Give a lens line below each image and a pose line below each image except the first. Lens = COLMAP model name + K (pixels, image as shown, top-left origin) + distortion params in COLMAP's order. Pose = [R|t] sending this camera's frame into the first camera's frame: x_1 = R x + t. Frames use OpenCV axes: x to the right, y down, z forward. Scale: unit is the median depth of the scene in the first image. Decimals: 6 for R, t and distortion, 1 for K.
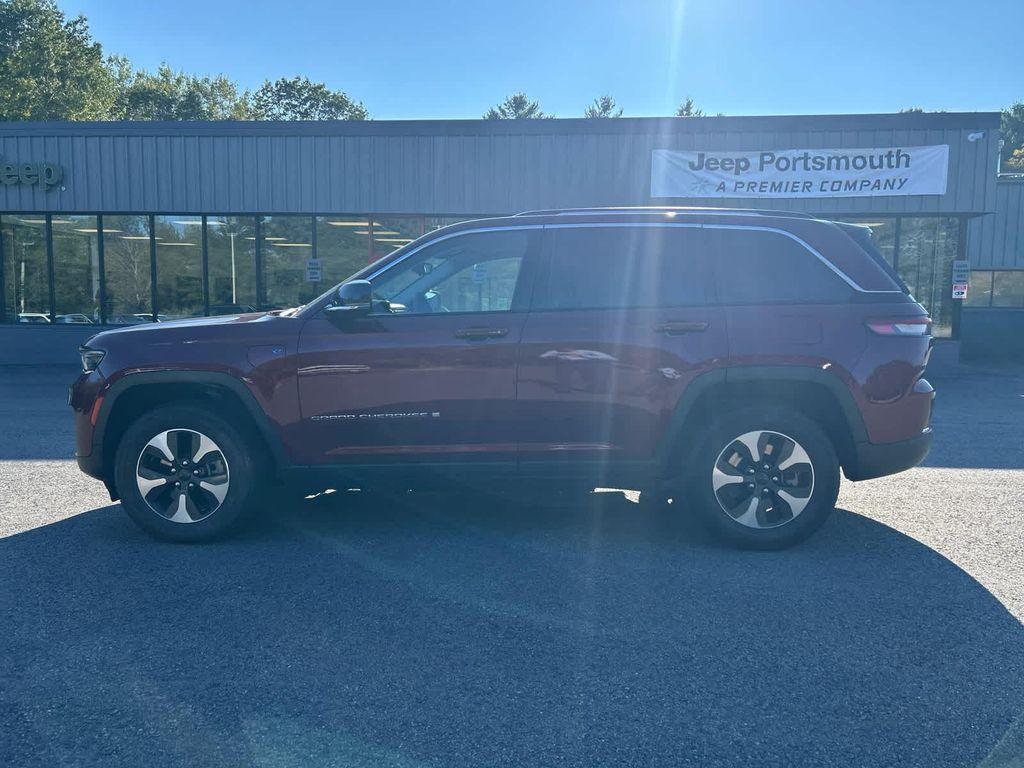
lens RADIAL K [[776.1, 0, 519.1], [0, 776.1, 386.0], [0, 0, 1]] dist [0.053988, -0.057698]
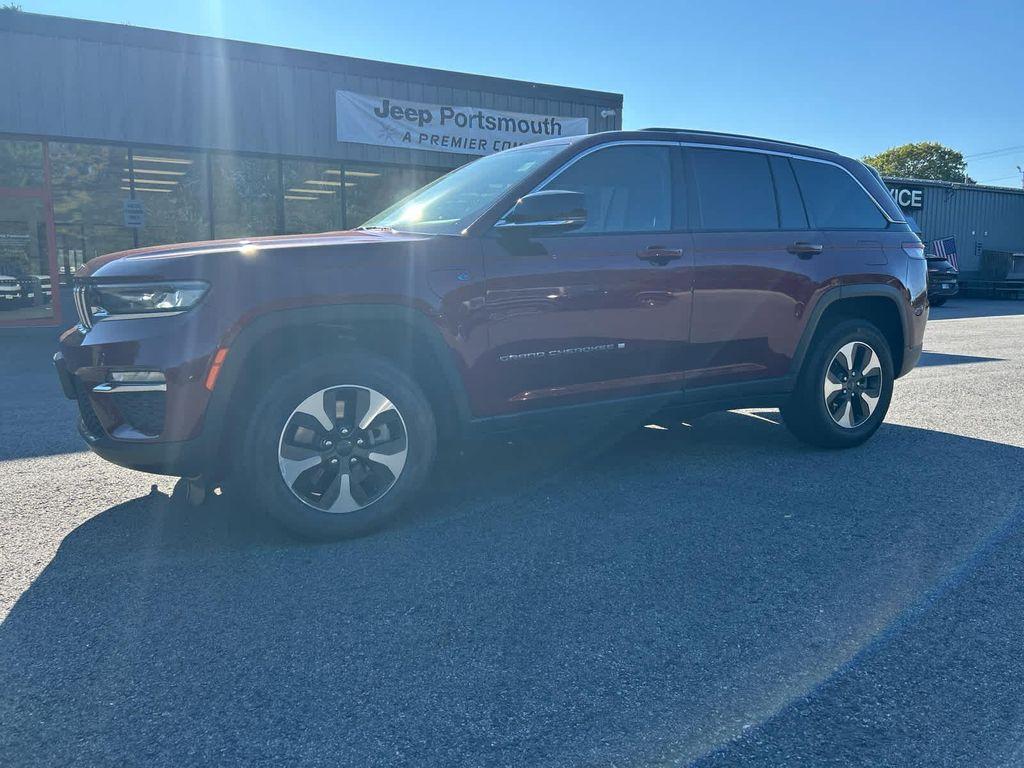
lens RADIAL K [[776.1, 0, 518.8], [0, 776.1, 387.6], [0, 0, 1]] dist [0.053988, -0.057698]
pose [[0.834288, -0.085262, 0.544696, -0.194949], [0.058244, 0.996071, 0.066705, 0.005078], [-0.548243, -0.023926, 0.835977, 0.084693]]
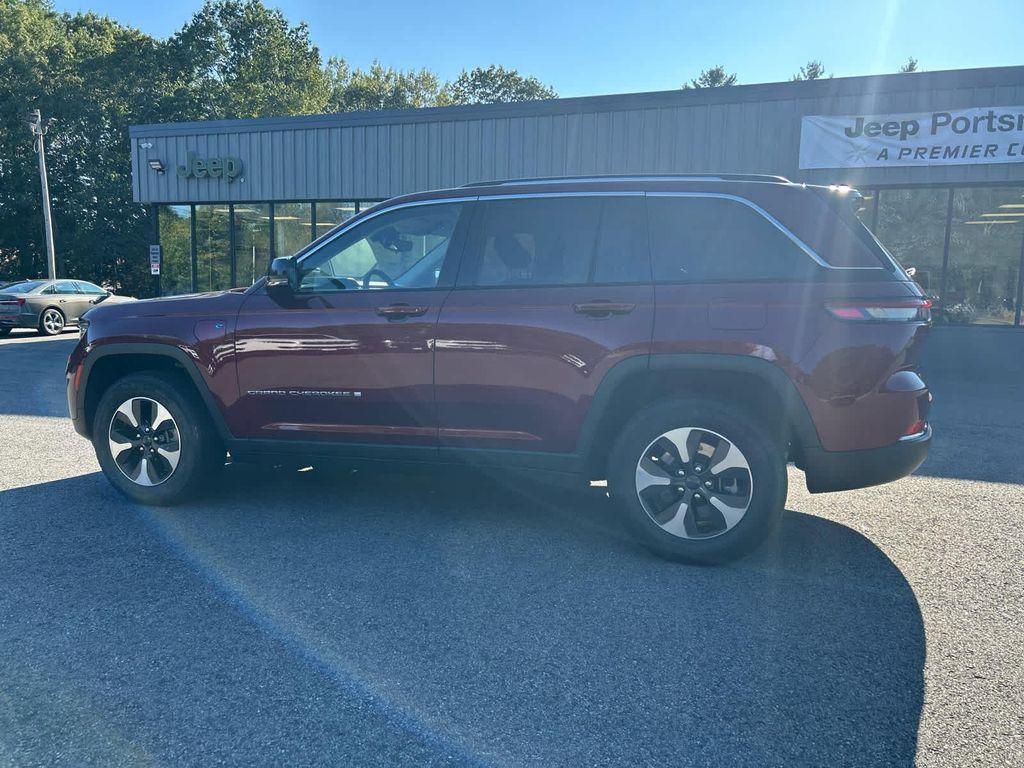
lens RADIAL K [[776.1, 0, 508.9], [0, 776.1, 383.0], [0, 0, 1]] dist [0.053988, -0.057698]
pose [[0.965301, 0.037877, -0.258378, 0.090880], [-0.033430, 0.999208, 0.021585, -0.001191], [0.258991, -0.012199, 0.965803, 0.028637]]
